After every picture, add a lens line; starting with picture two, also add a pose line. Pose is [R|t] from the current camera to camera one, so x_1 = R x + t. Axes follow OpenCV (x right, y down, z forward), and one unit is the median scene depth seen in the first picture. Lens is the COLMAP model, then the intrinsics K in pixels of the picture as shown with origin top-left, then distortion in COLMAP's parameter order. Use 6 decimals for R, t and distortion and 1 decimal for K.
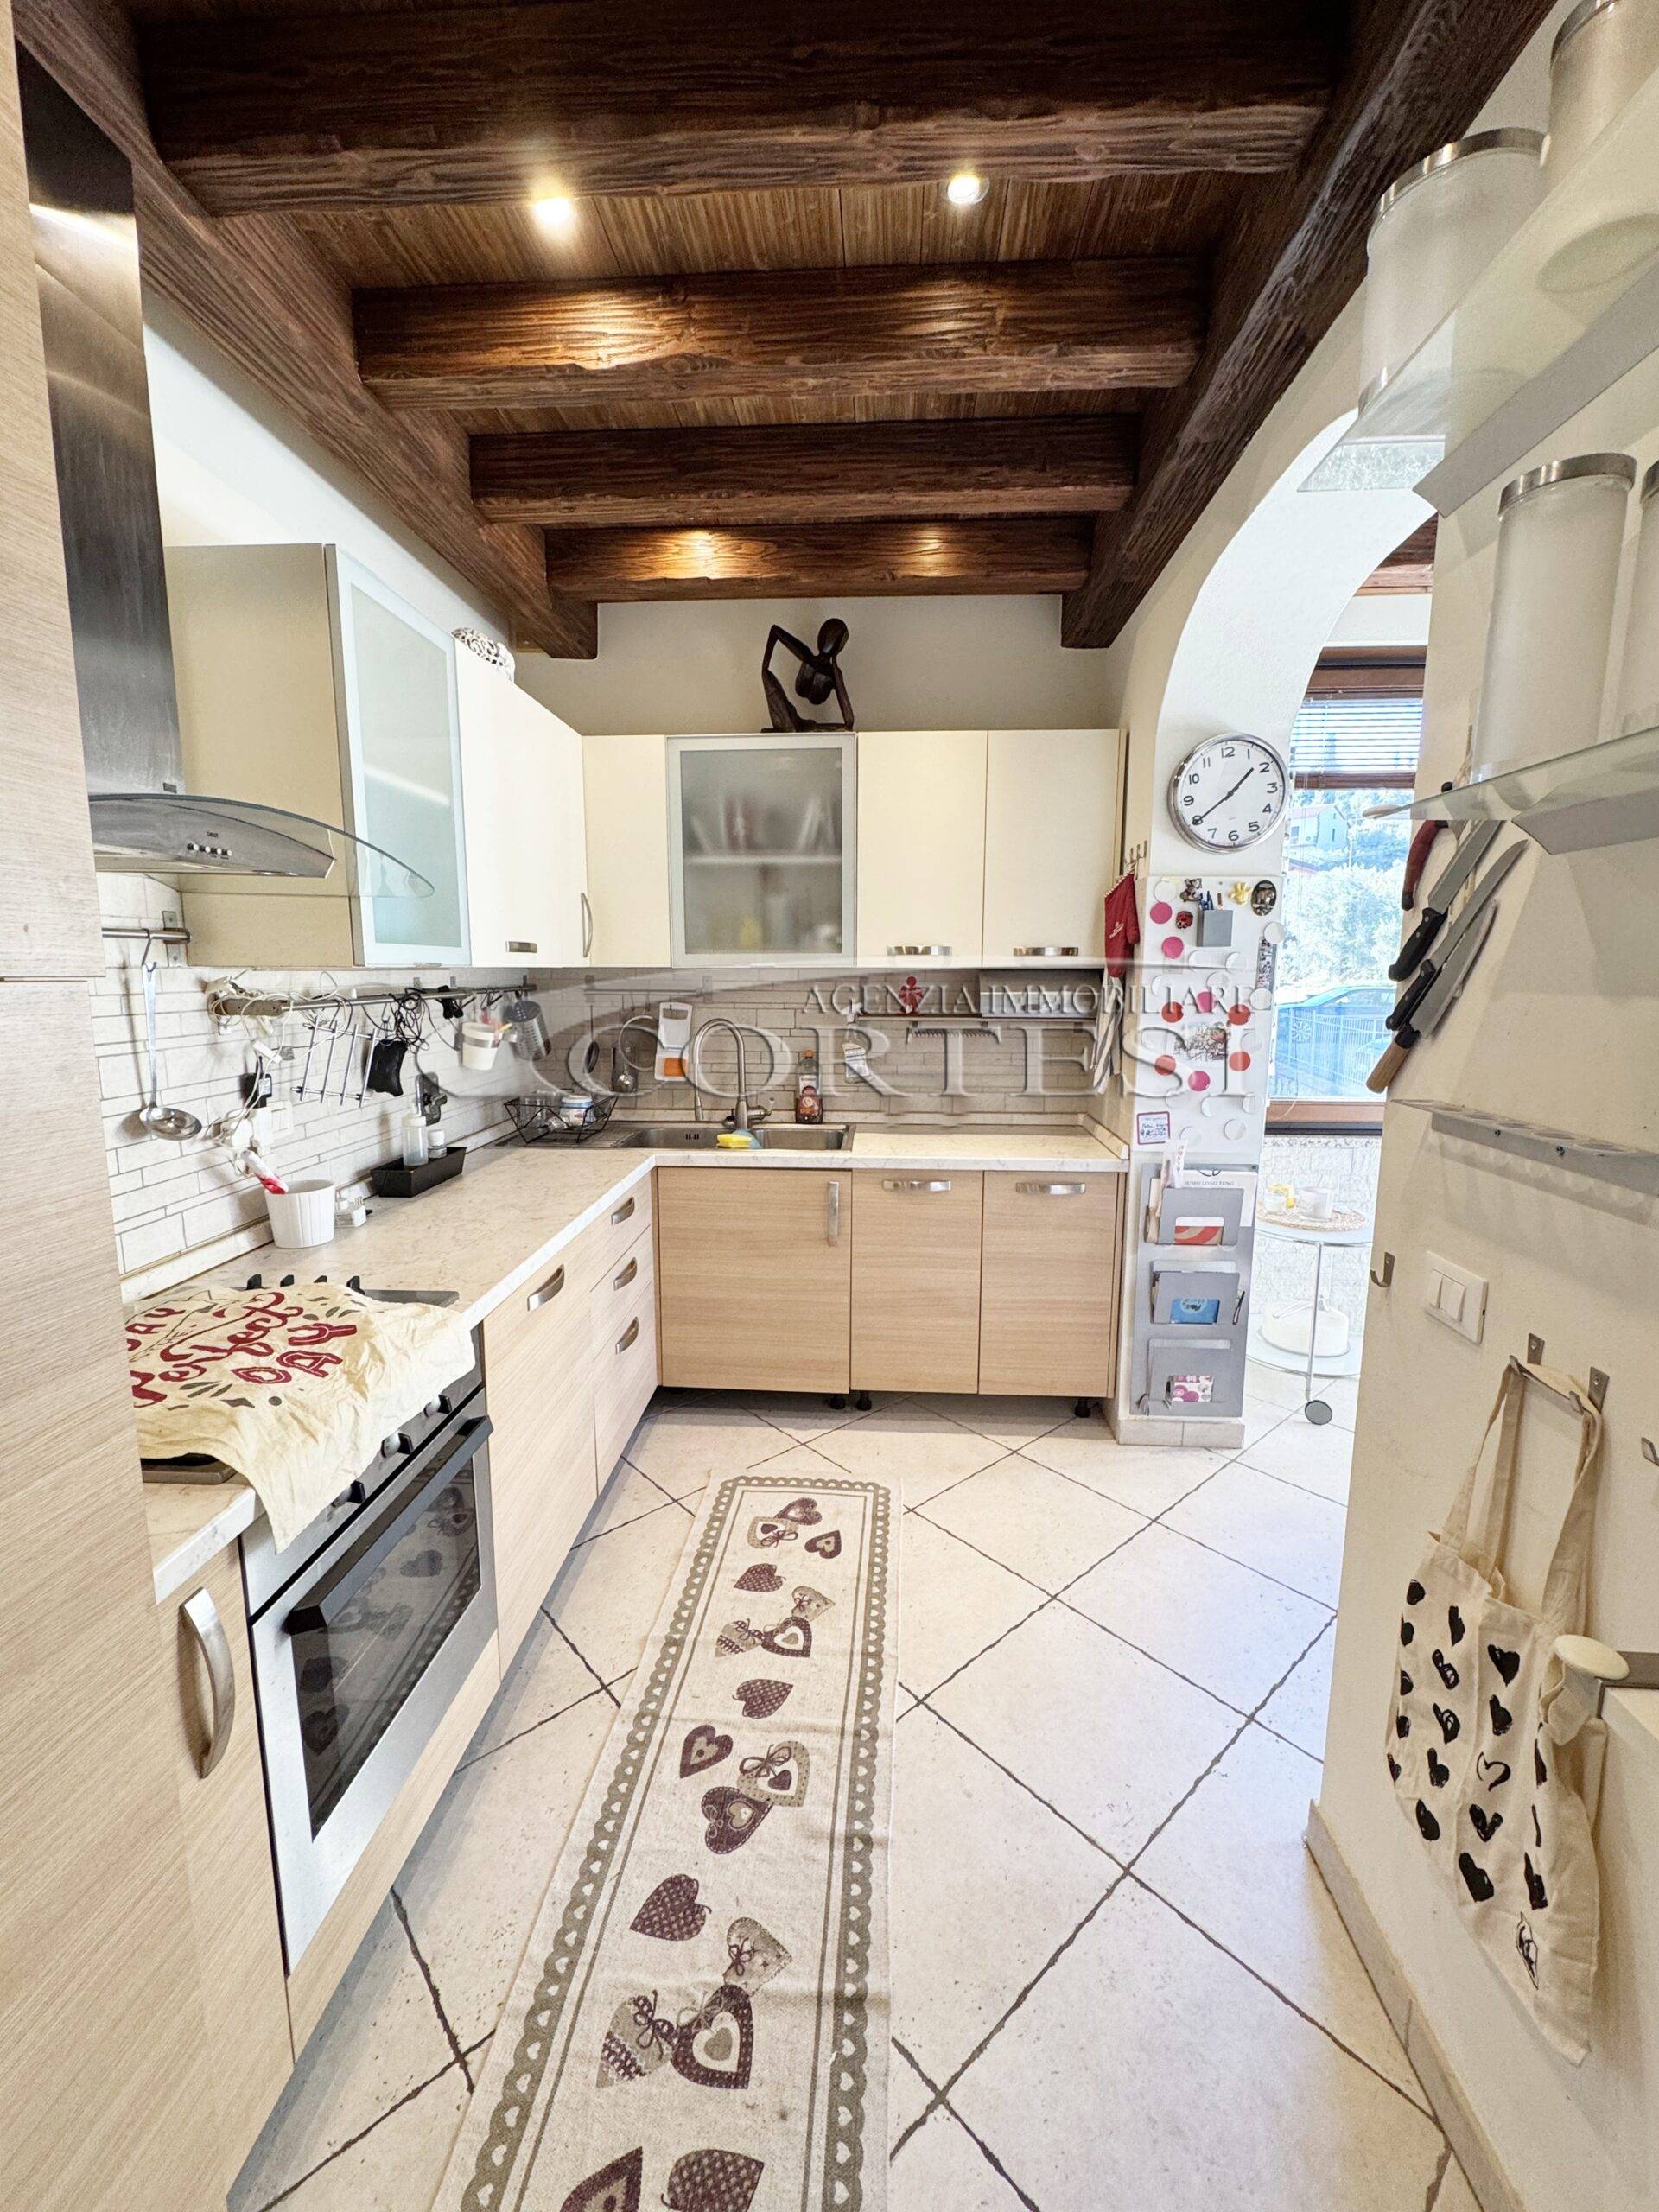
lens RADIAL K [[914.5, 0, 829.5], [0, 914.5, 1106.0], [0, 0, 1]] dist [0.000258, -0.000266]
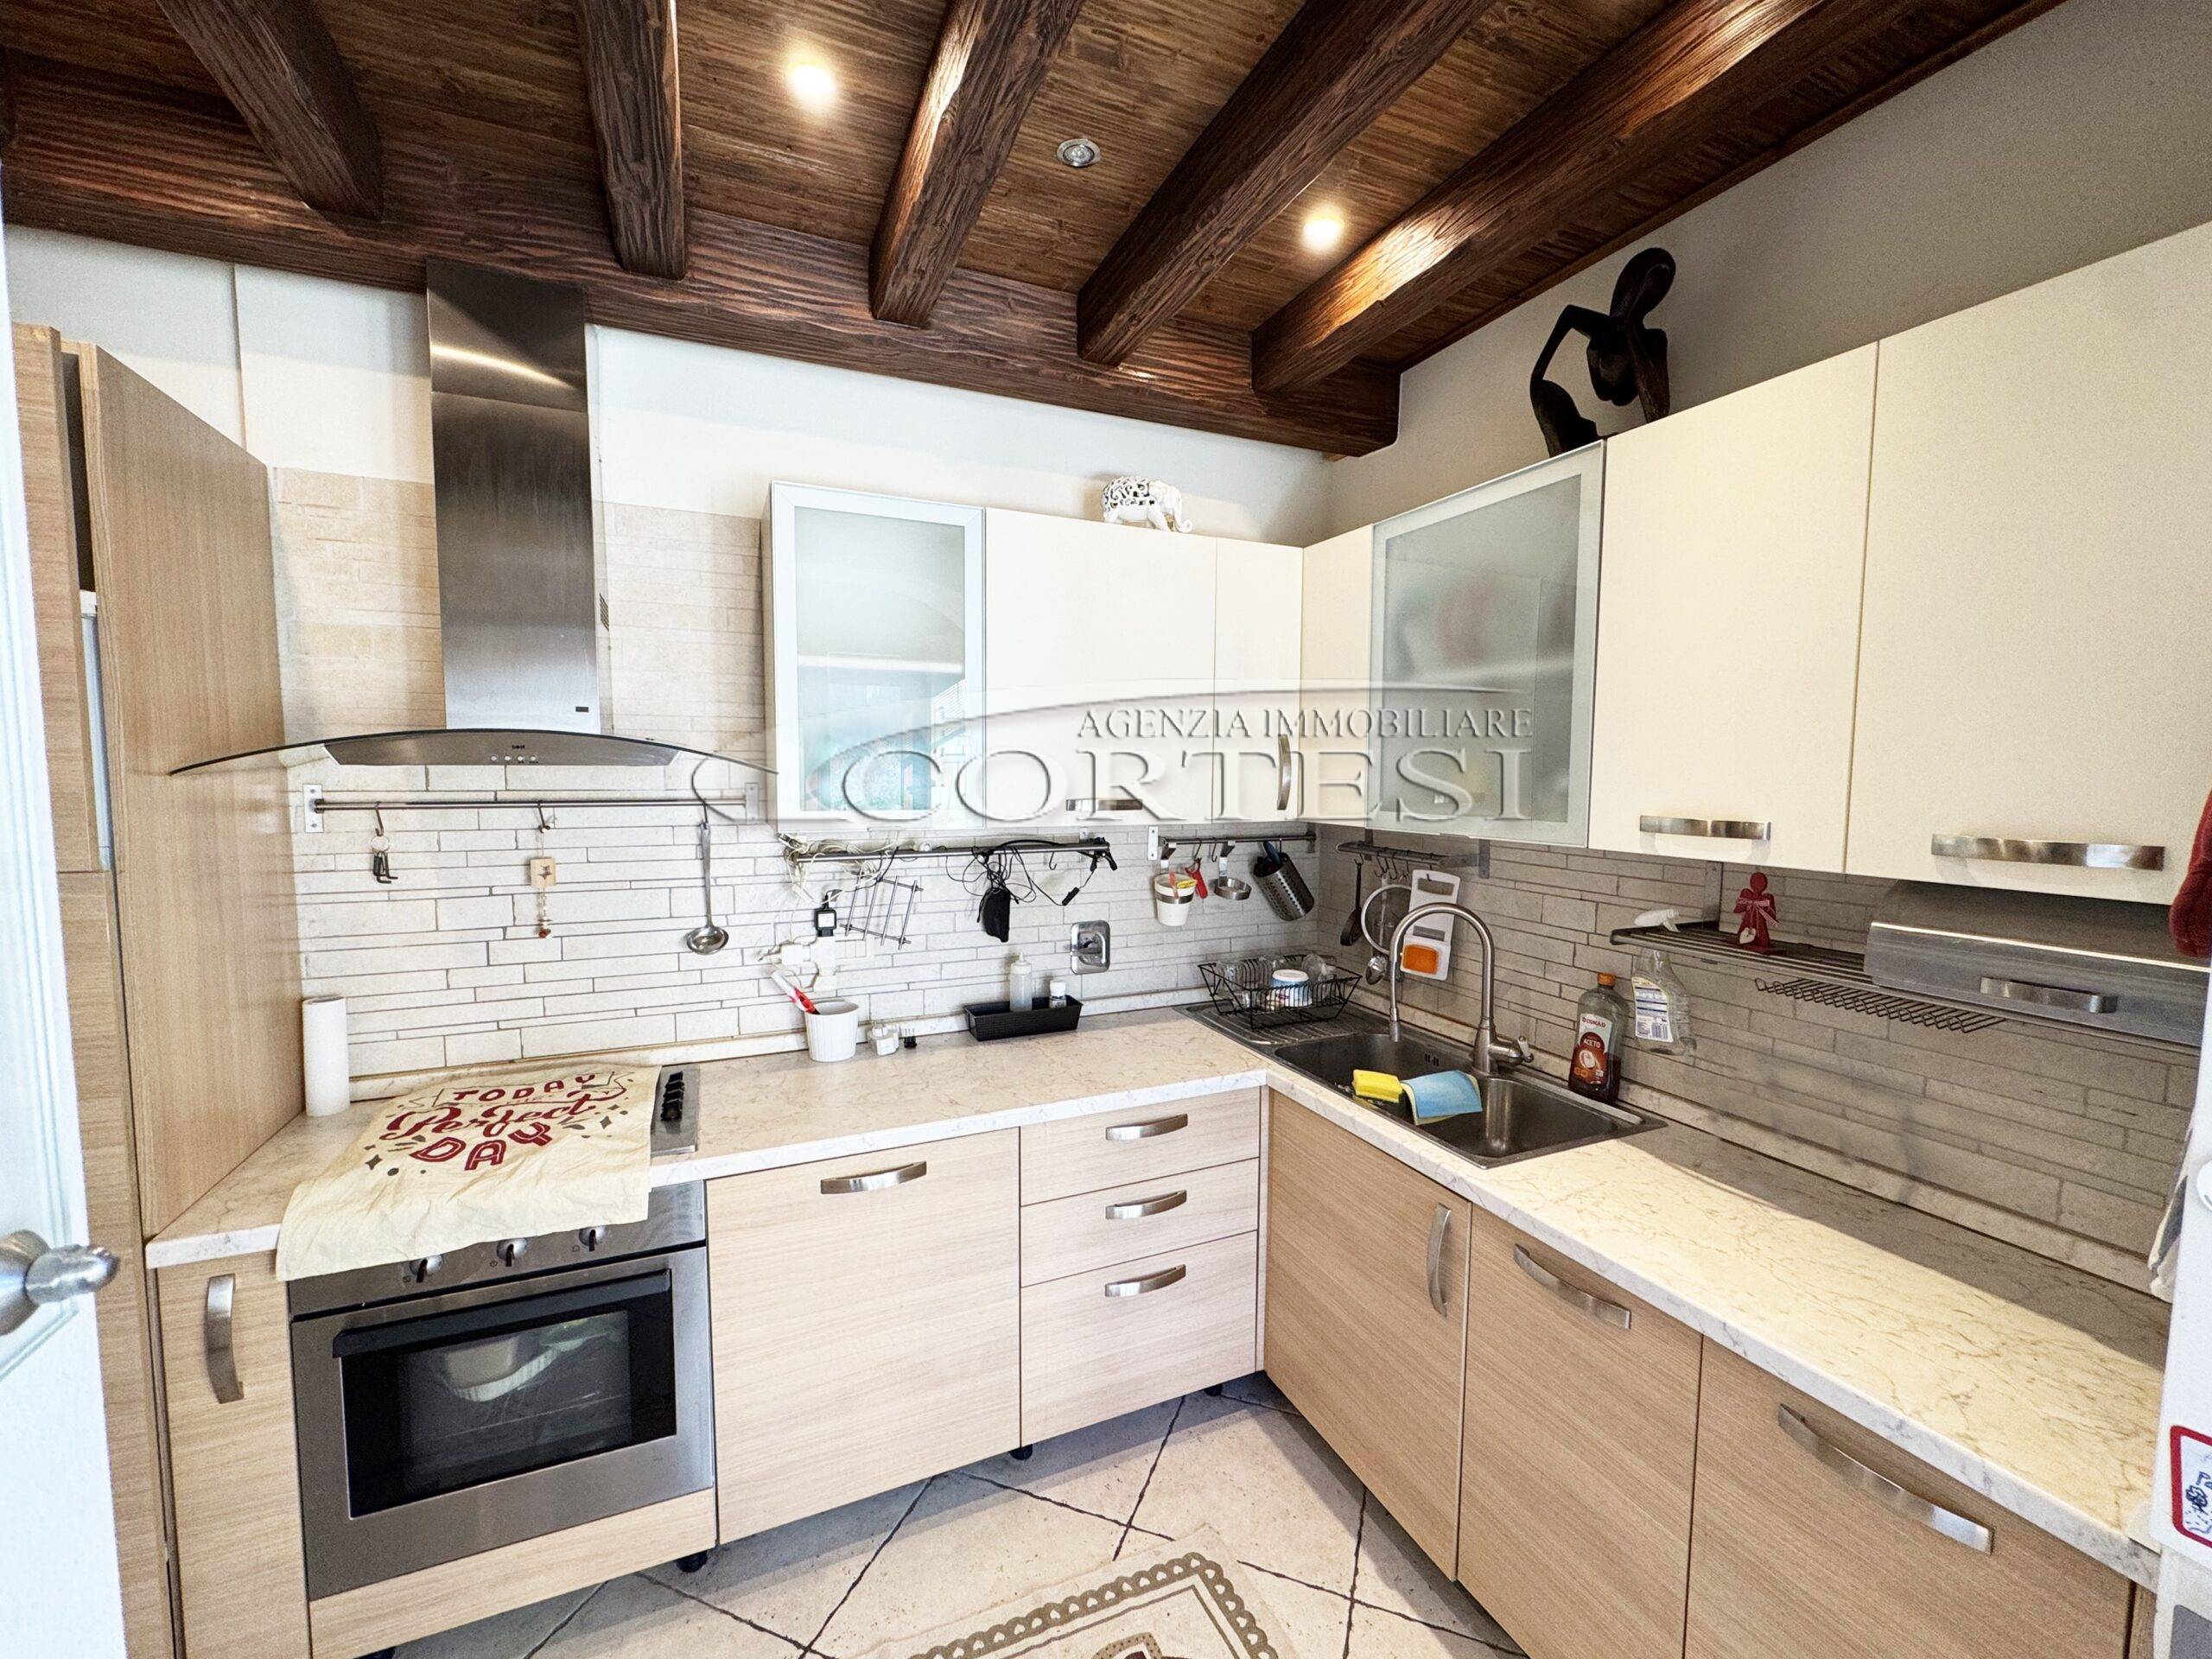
lens RADIAL K [[903.4, 0, 1107.5], [0, 903.4, 835.3], [0, 0, 1]] dist [-0.002954, 0.000908]
pose [[0.454096, 0.069407, -0.888245, 0.633709], [-0.138717, 0.990311, 0.006467, -0.200247], [0.880088, 0.120278, 0.459324, 0.790830]]
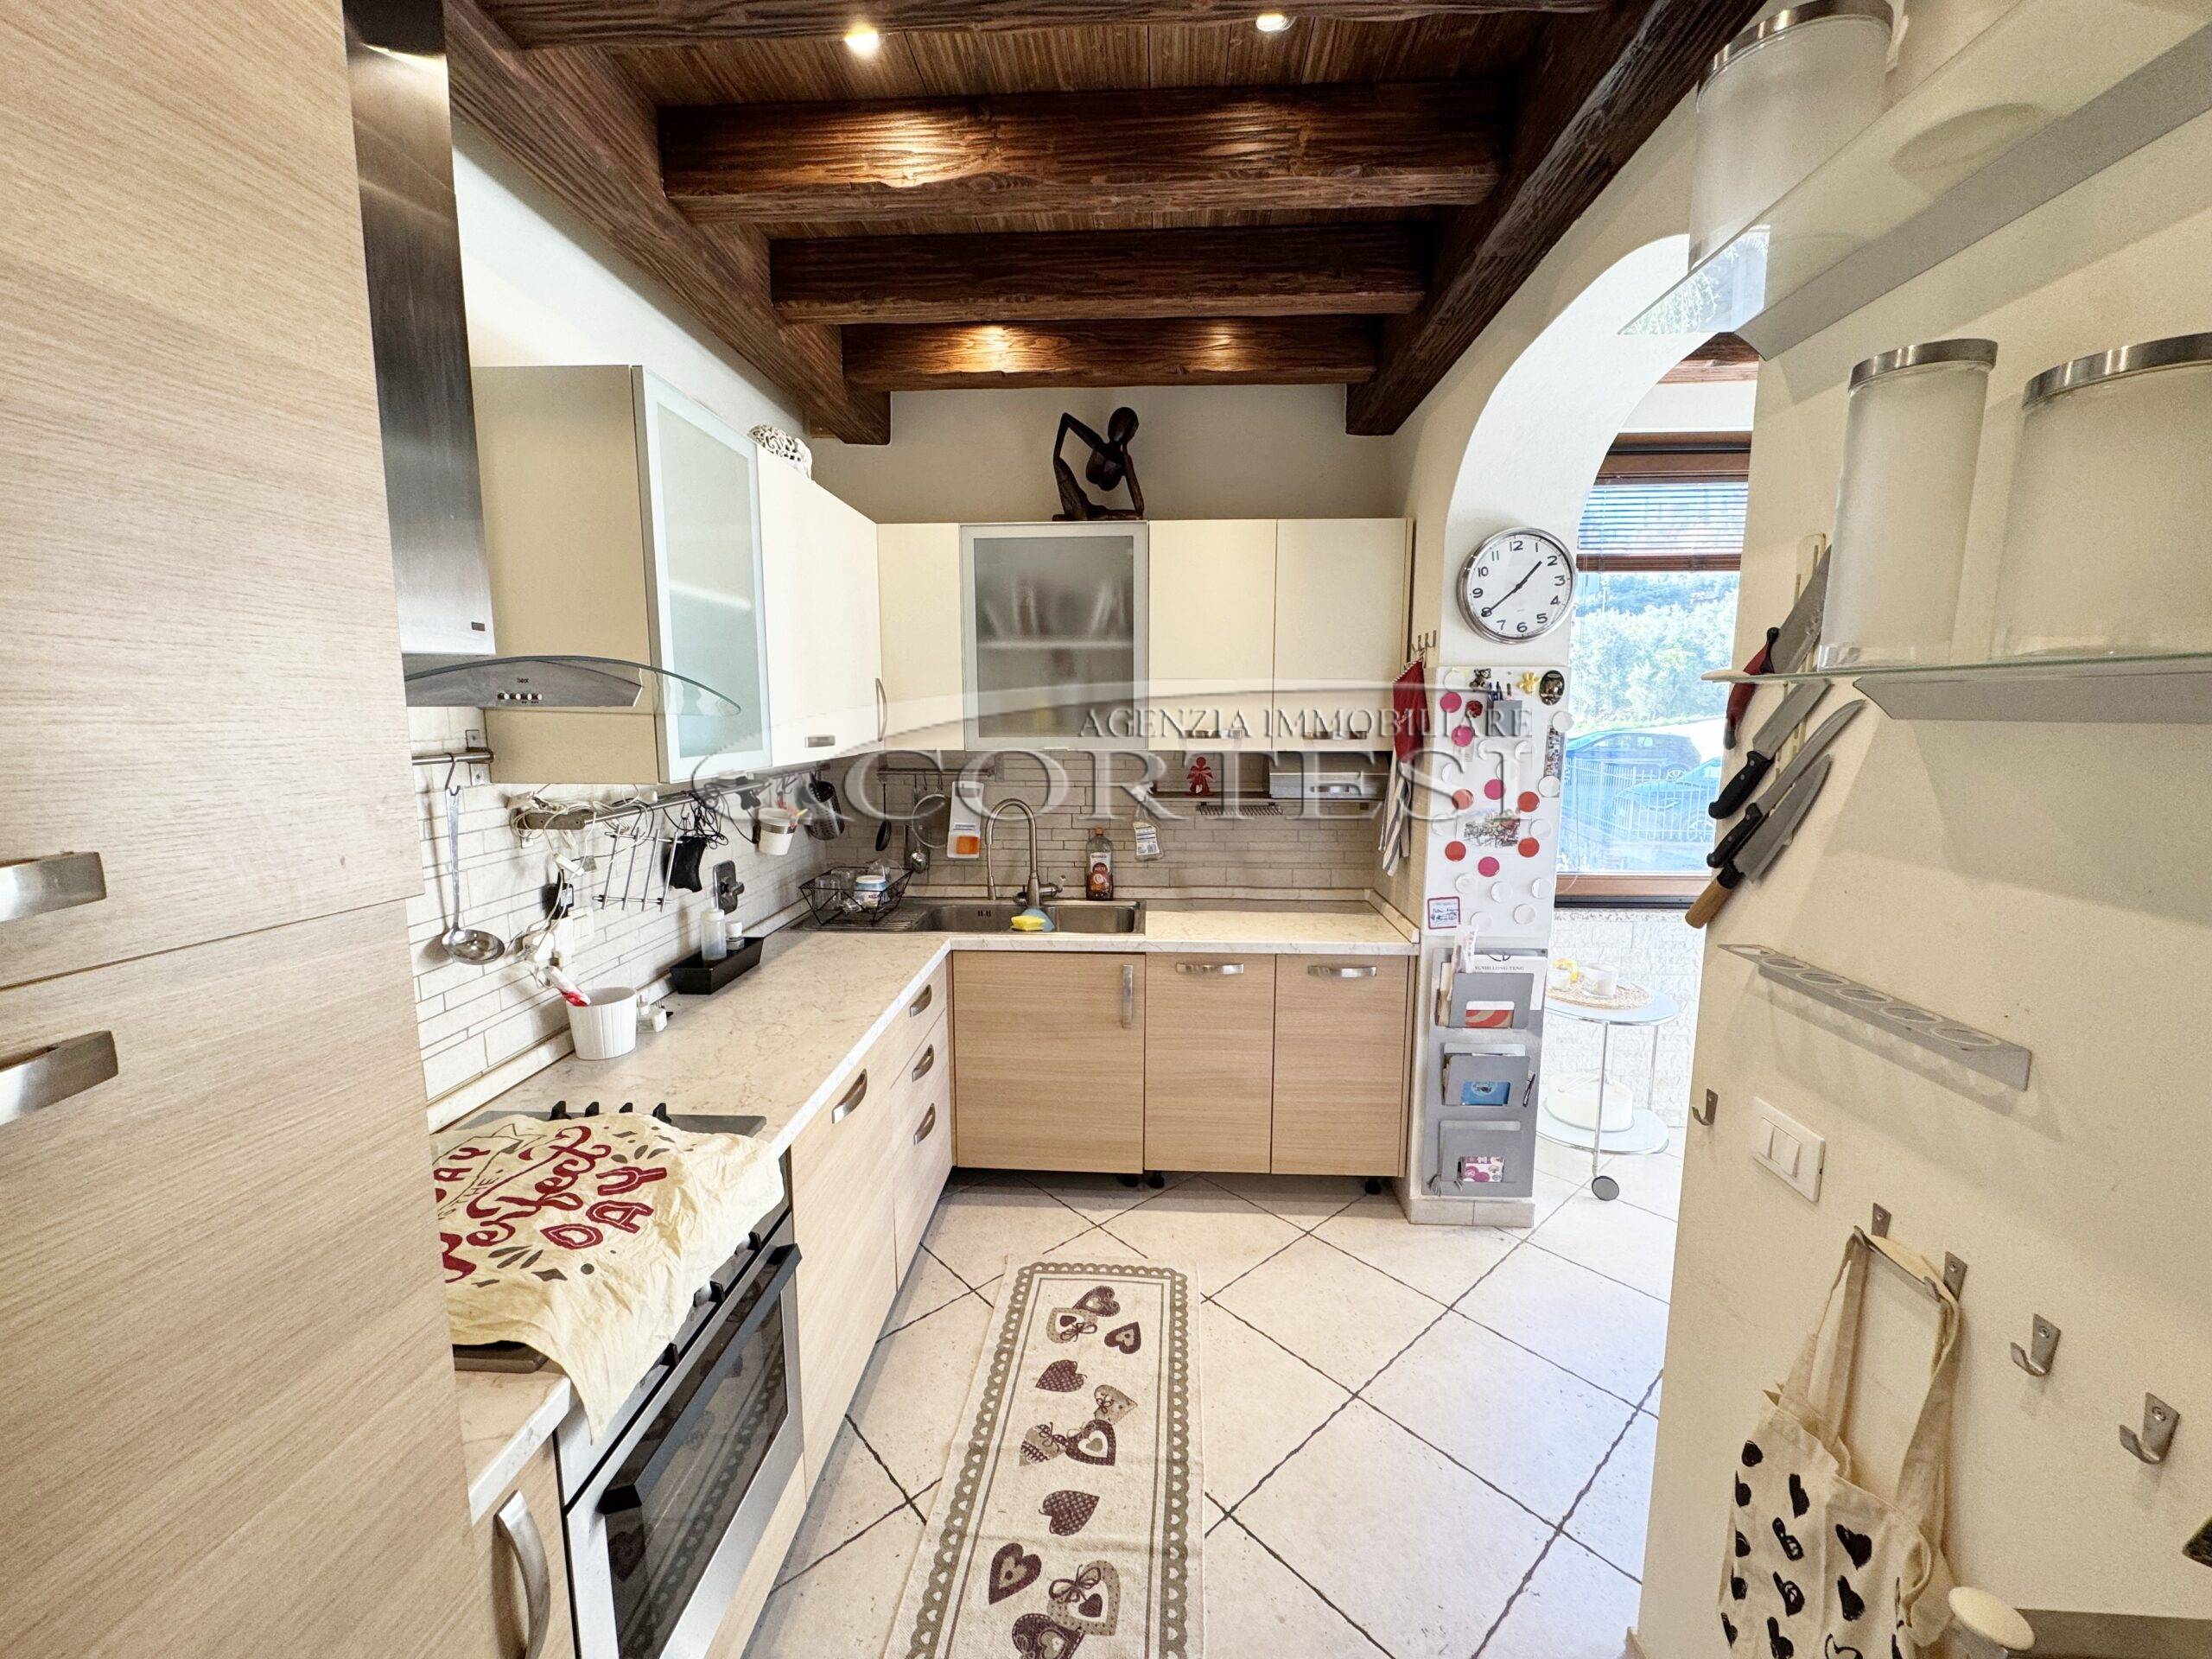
lens RADIAL K [[887.7, 0, 1109.5], [0, 887.7, 834.2], [0, 0, 1]] dist [-0.000395, -0.000511]
pose [[0.999957, -0.003369, 0.008628, -0.035995], [0.003450, 0.999951, -0.009299, -0.081638], [-0.008596, 0.009328, 0.999920, 0.029213]]
